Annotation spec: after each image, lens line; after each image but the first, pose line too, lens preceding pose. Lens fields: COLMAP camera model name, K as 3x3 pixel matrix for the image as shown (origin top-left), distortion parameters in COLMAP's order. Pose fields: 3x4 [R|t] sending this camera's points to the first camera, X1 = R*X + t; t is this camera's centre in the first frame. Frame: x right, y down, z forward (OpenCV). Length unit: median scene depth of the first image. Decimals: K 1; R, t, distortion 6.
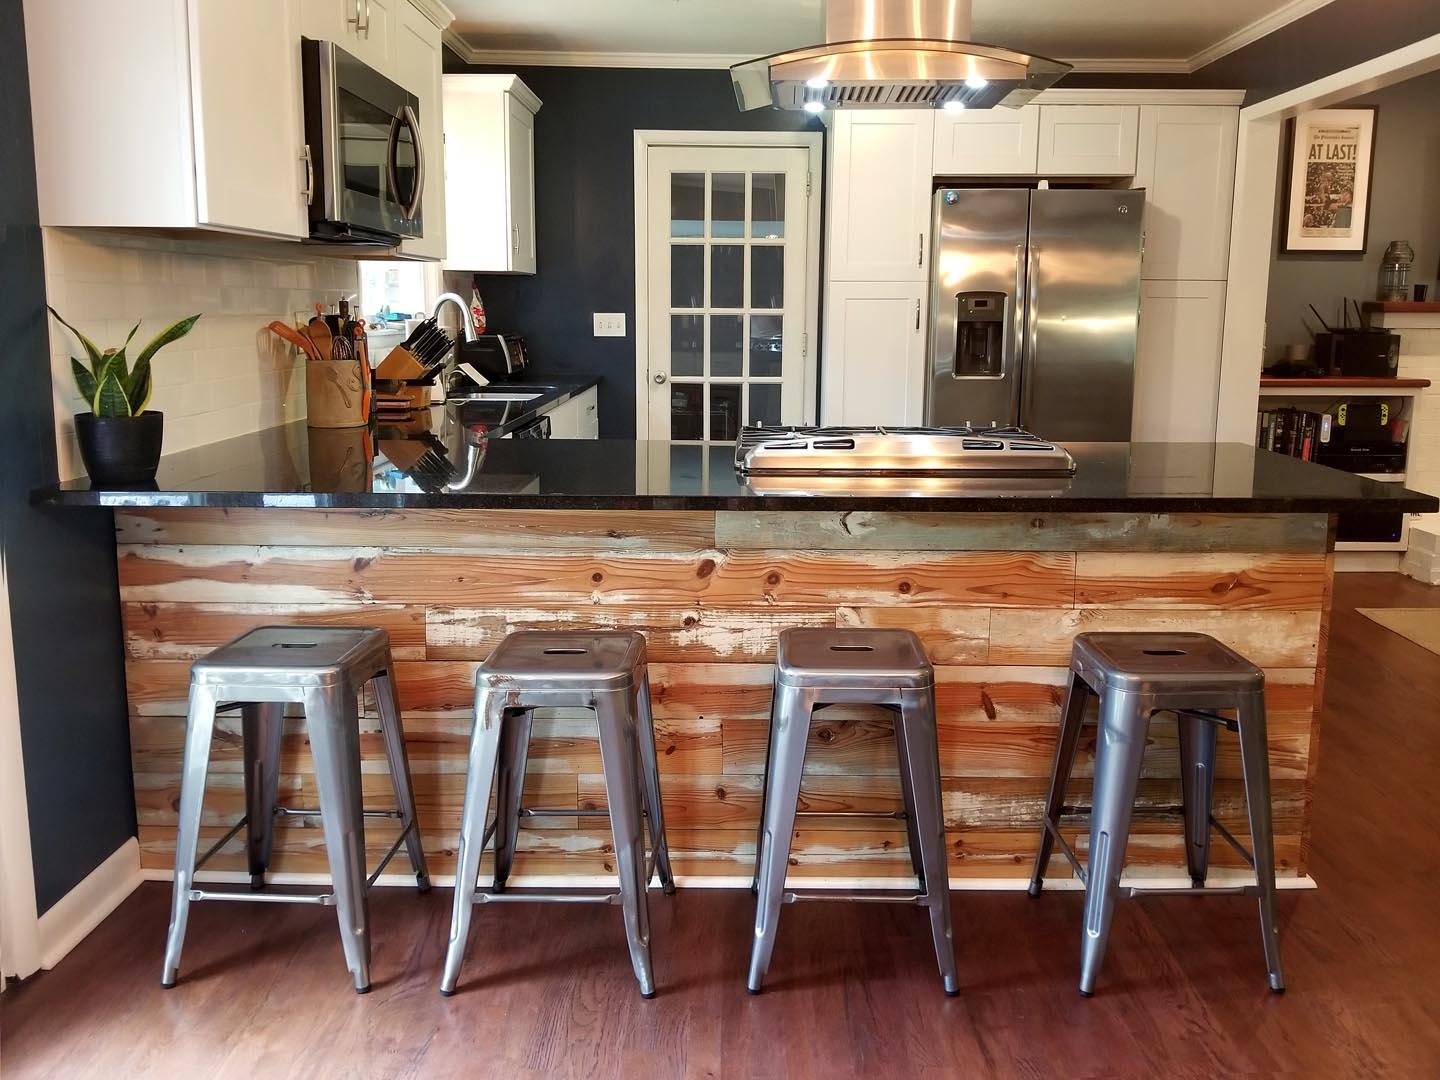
lens RADIAL K [[1194.8, 0, 719.6], [0, 1194.8, 495.1], [0, 0, 1]] dist [-0.018673, -0.009836]
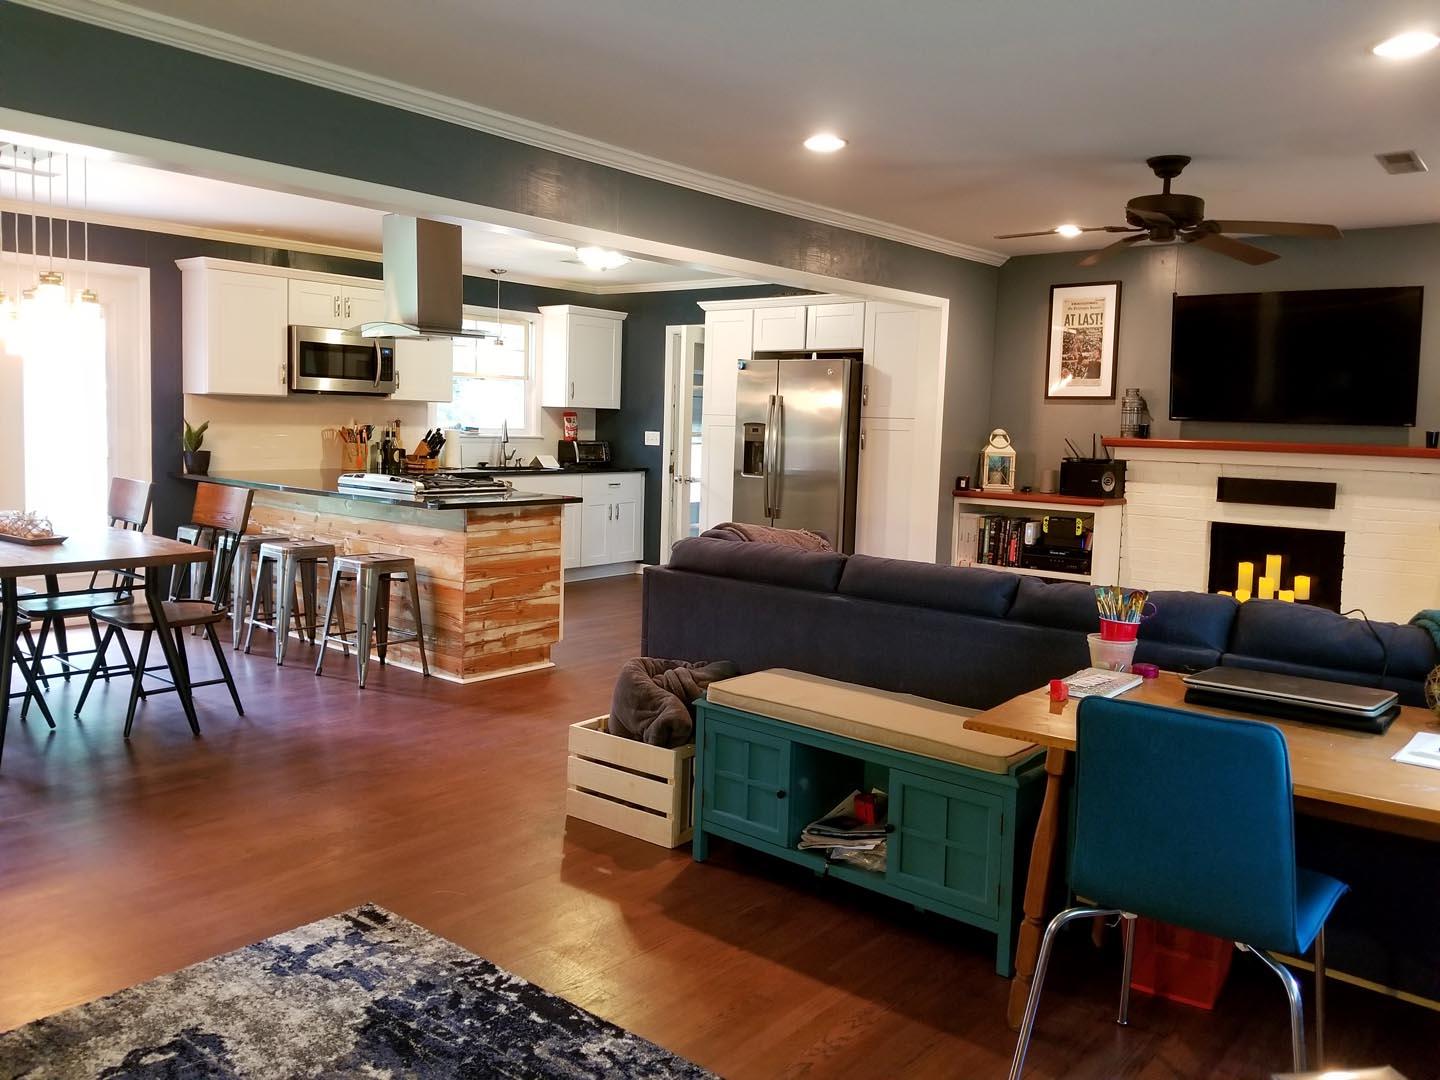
lens RADIAL K [[1232.4, 0, 720.0], [0, 1232.4, 540.0], [0, 0, 1]] dist [0.013520, -0.004030]
pose [[0.736569, 0.081747, -0.671405, 1.153437], [-0.129624, 0.991330, -0.021506, 0.022974], [0.663825, 0.102871, 0.740779, -0.213090]]
